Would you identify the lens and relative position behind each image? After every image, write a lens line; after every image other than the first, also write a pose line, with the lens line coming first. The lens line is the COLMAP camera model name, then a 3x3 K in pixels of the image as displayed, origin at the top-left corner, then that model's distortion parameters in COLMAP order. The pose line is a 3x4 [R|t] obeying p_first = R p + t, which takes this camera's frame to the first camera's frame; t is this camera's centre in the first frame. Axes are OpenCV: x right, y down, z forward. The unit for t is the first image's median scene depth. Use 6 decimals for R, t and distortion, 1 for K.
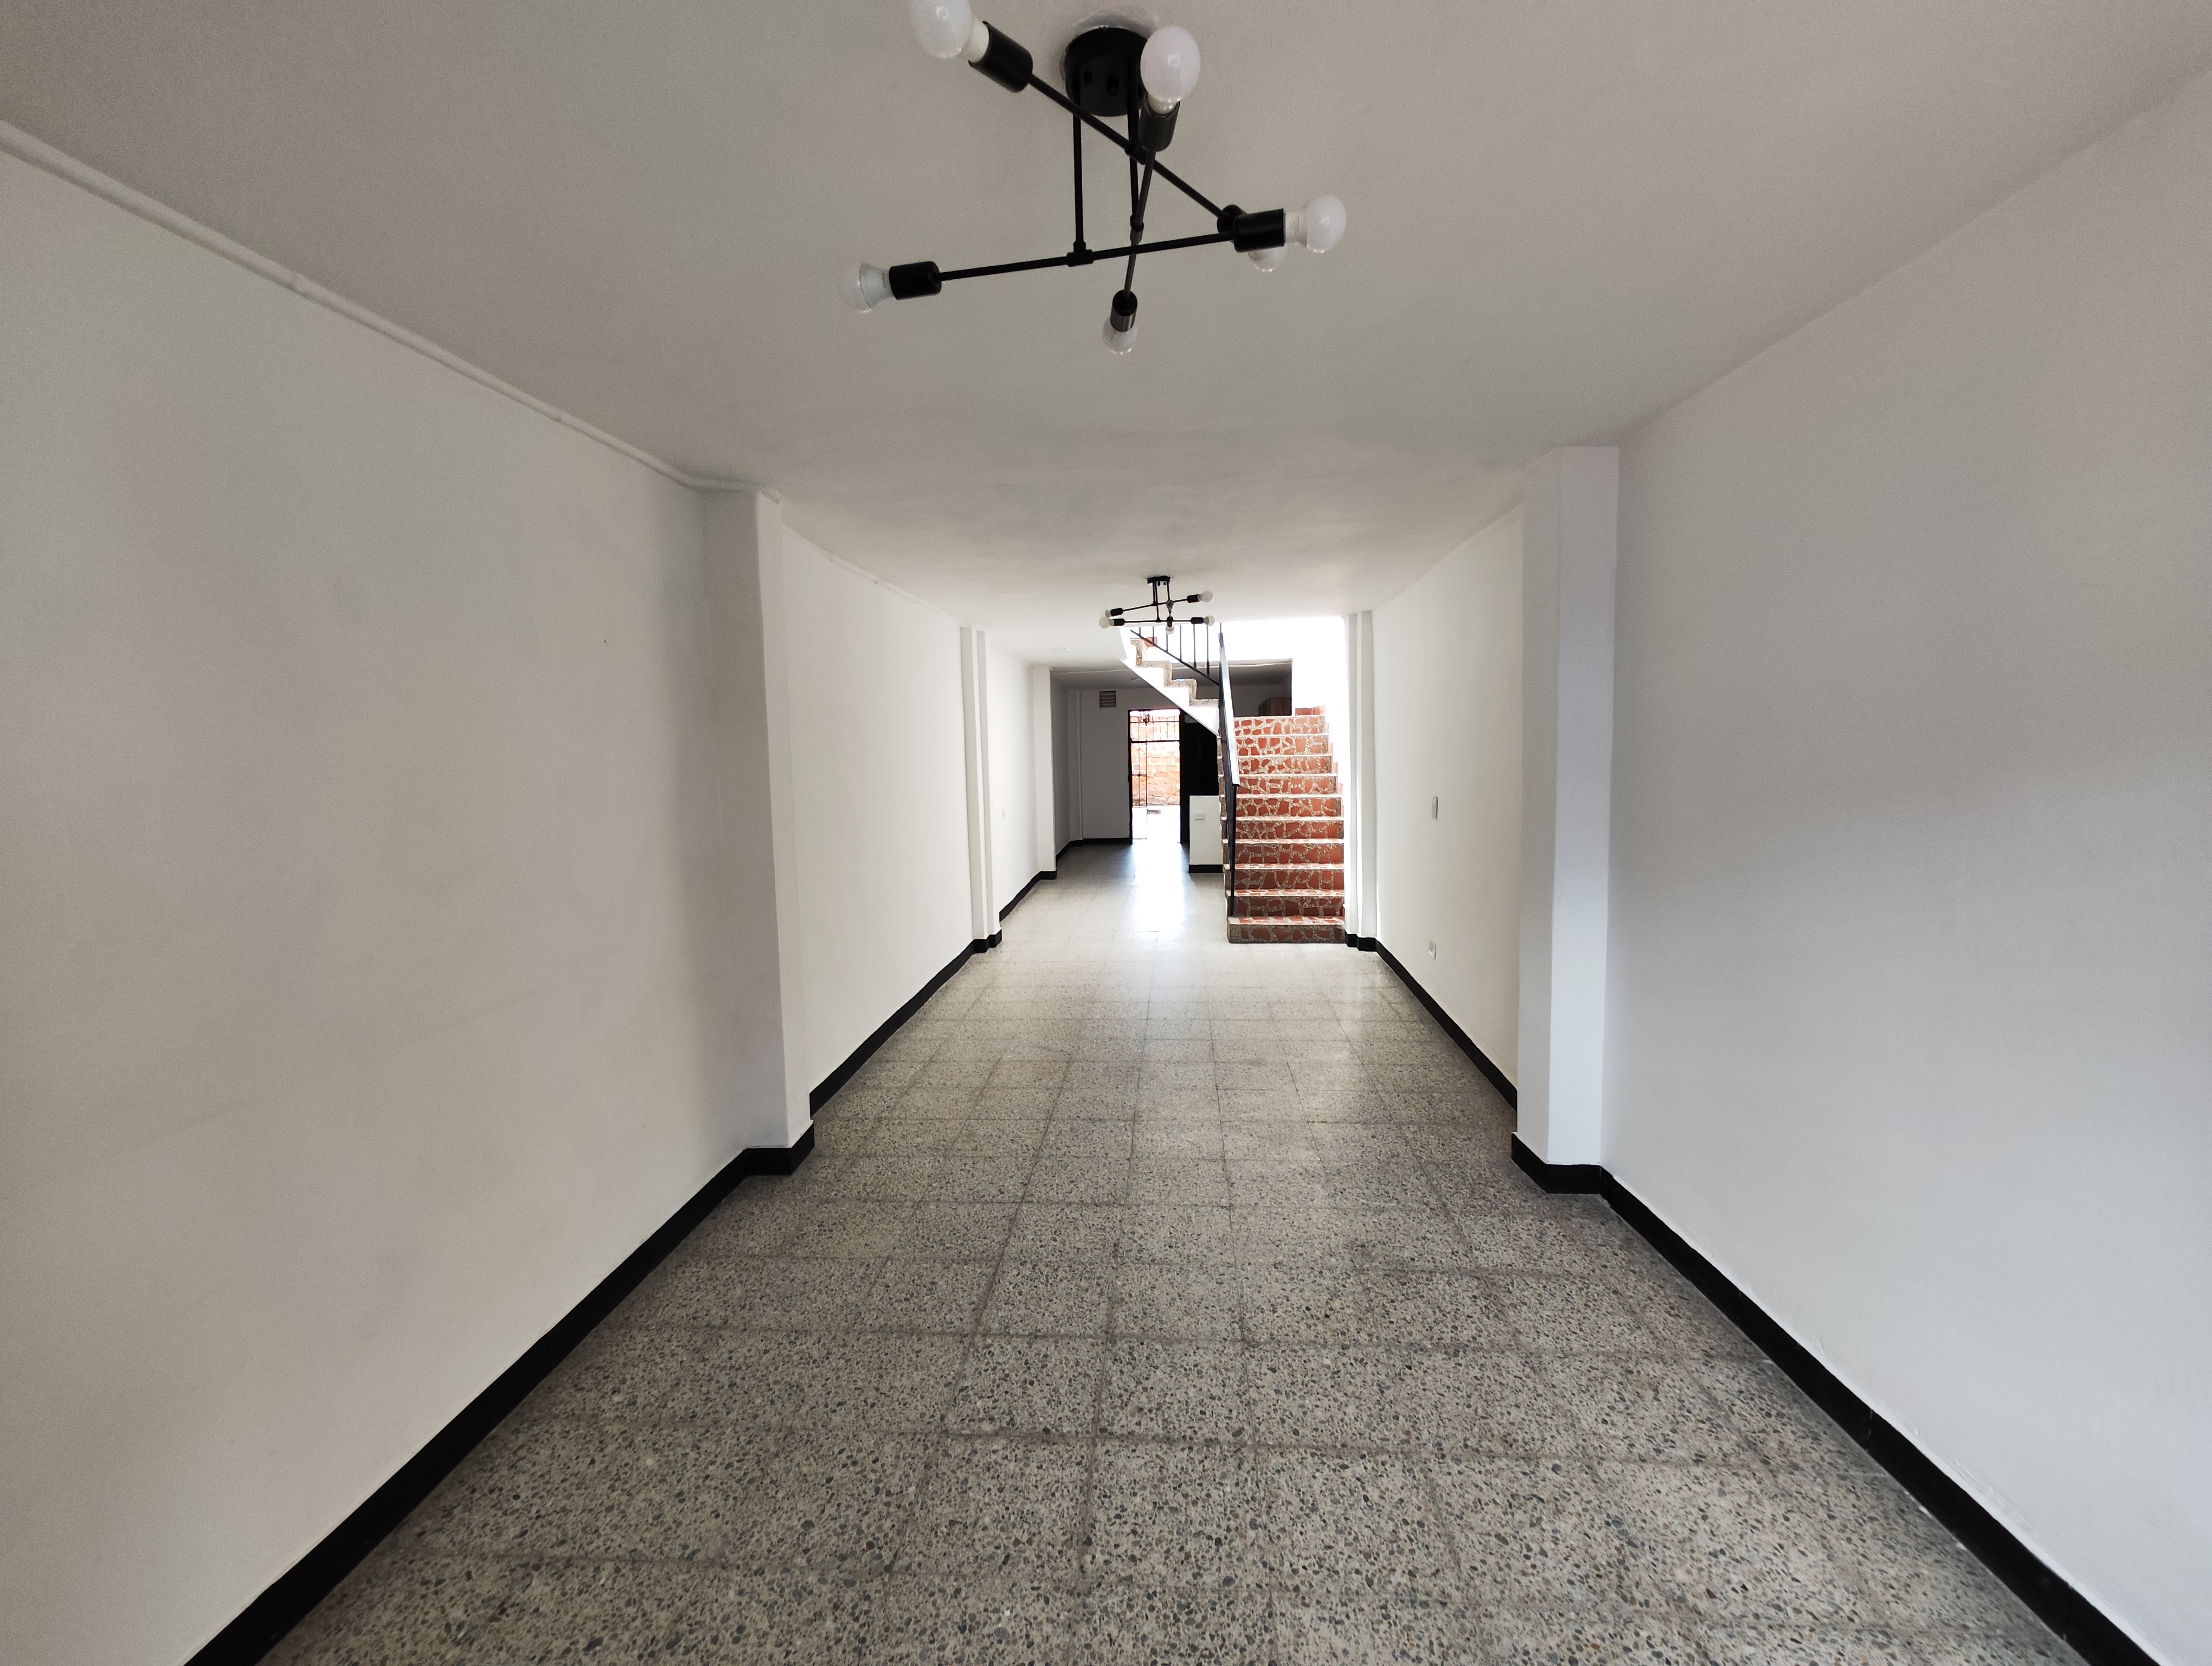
lens RADIAL K [[912.8, 0, 1094.4], [0, 912.8, 820.8], [0, 0, 1]] dist [0.001252, 0.000384]
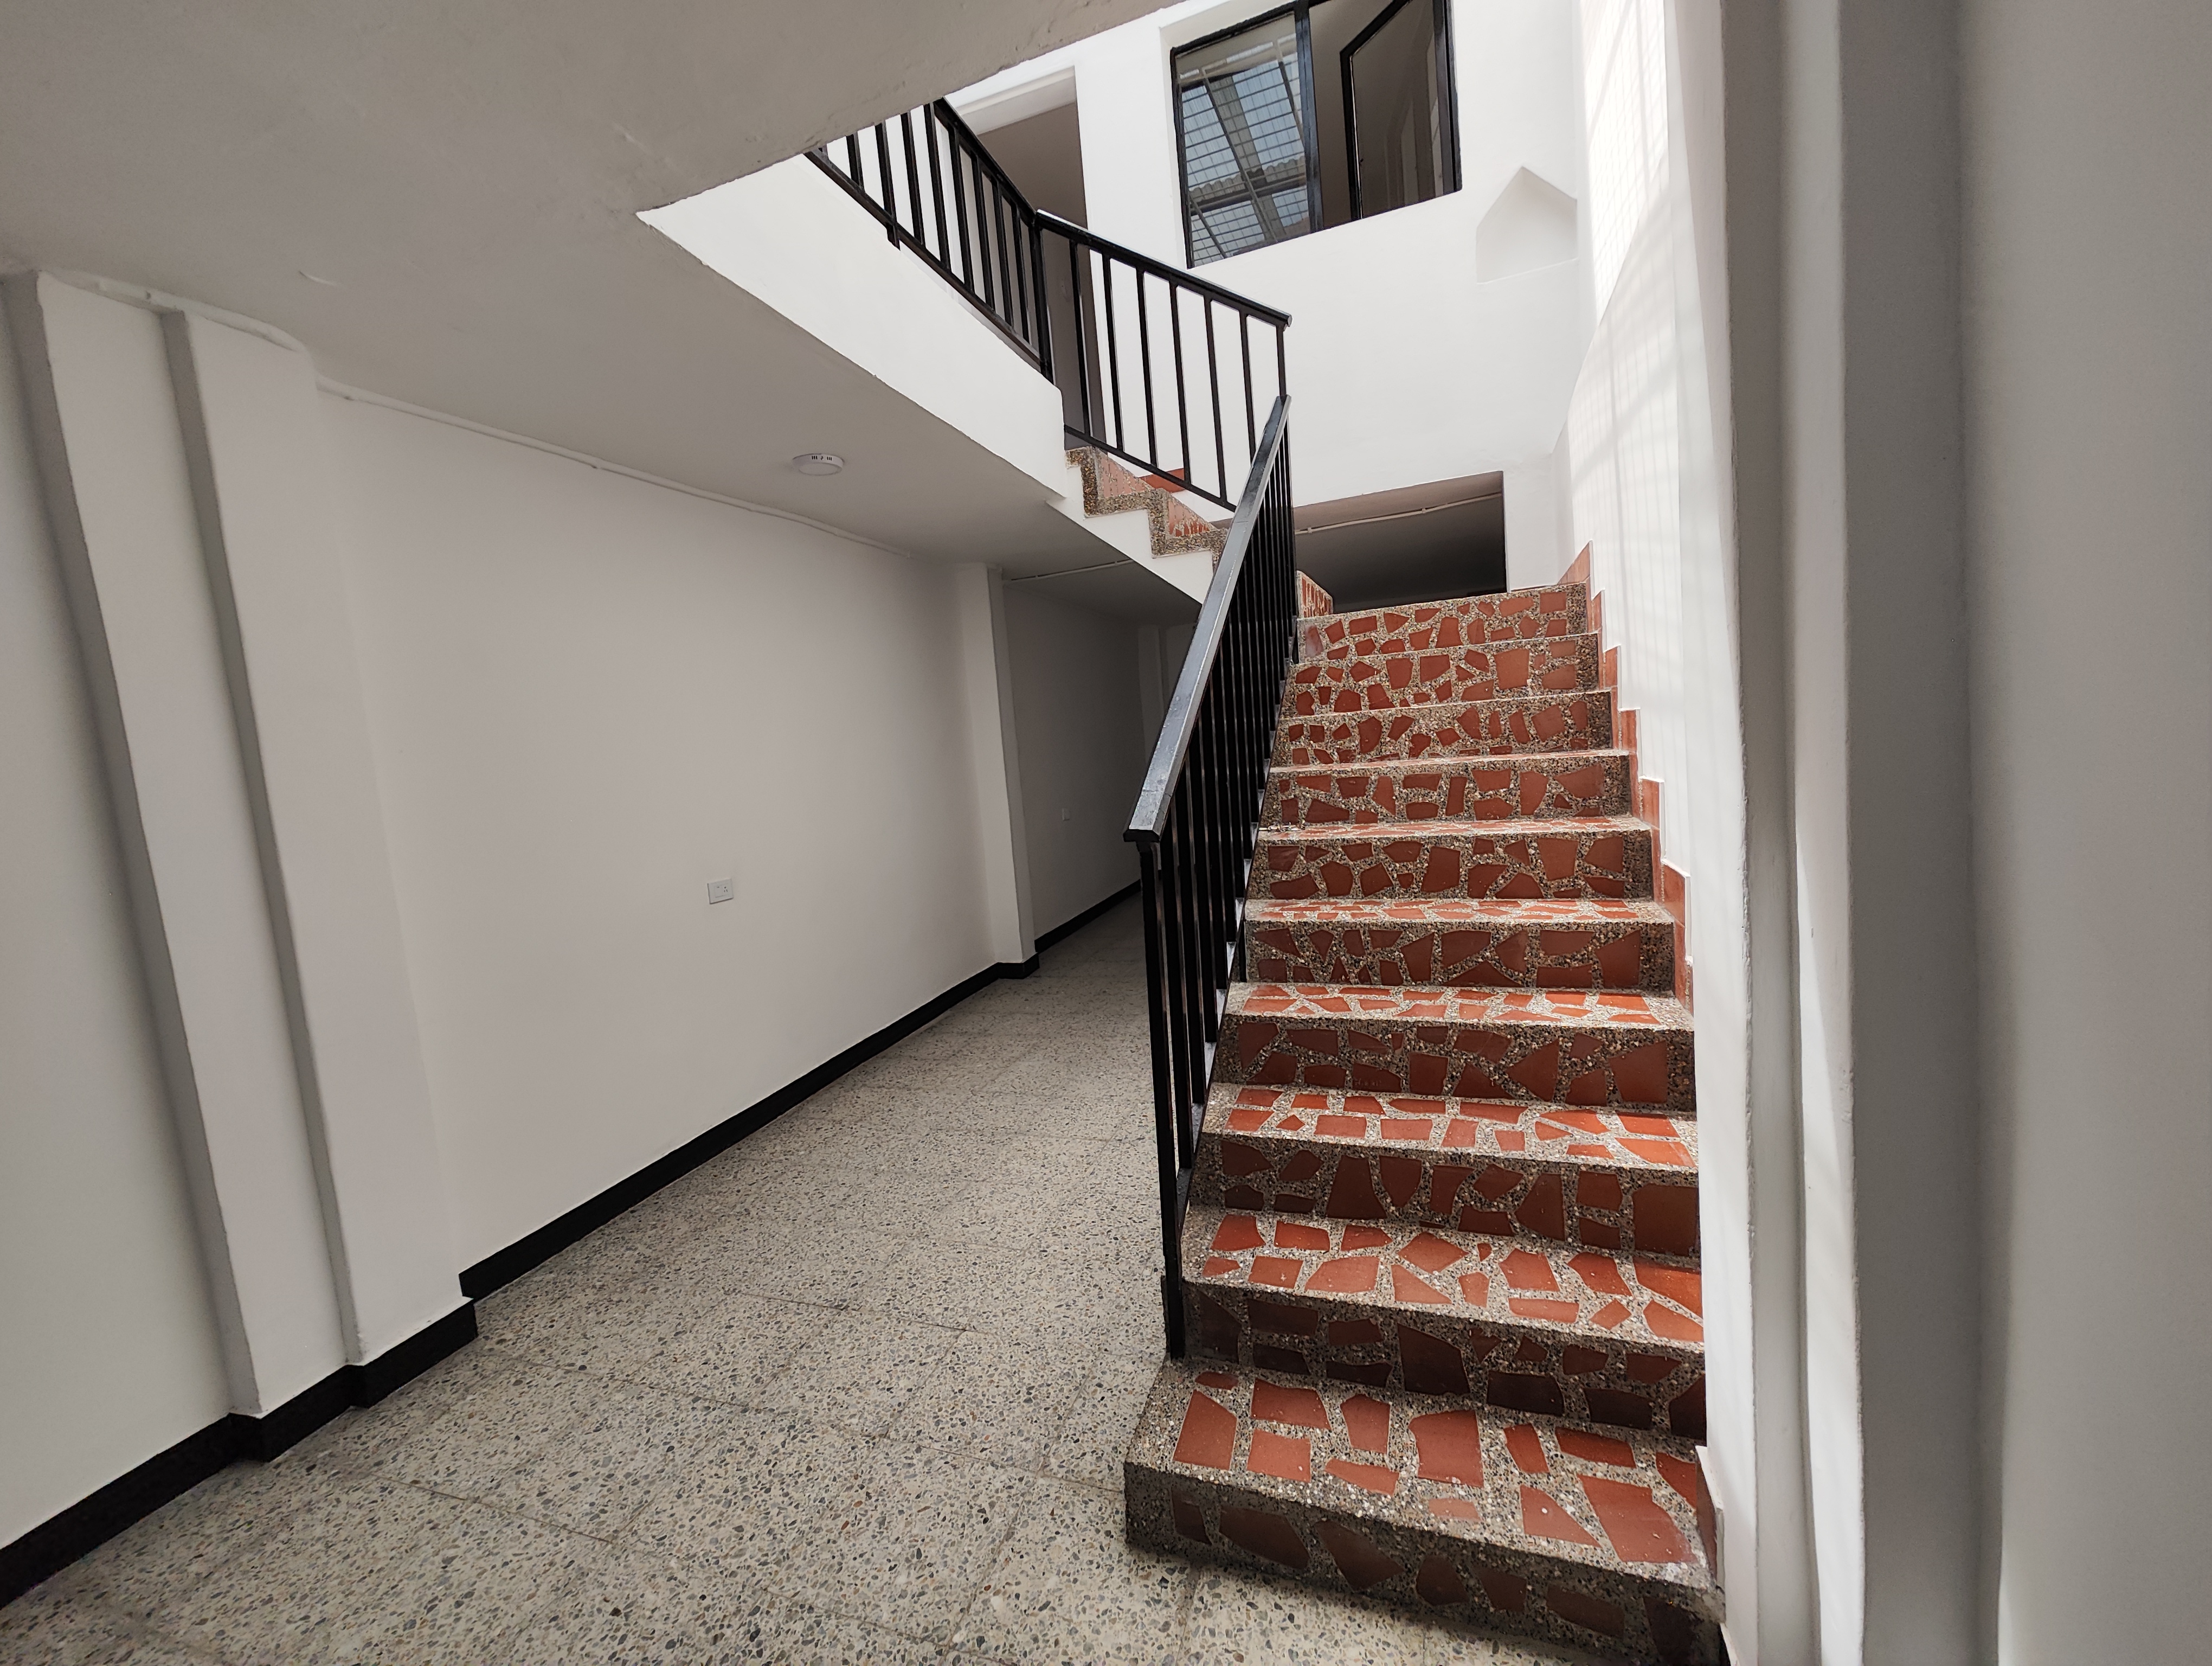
lens RADIAL K [[912.8, 0, 1113.2], [0, 912.8, 833.1], [0, 0, 1]] dist [0.001252, 0.000384]
pose [[0.968088, -0.034811, -0.248179, 0.168365], [0.043944, 0.998542, 0.031352, -0.039551], [0.246726, -0.041258, 0.968207, 0.643509]]
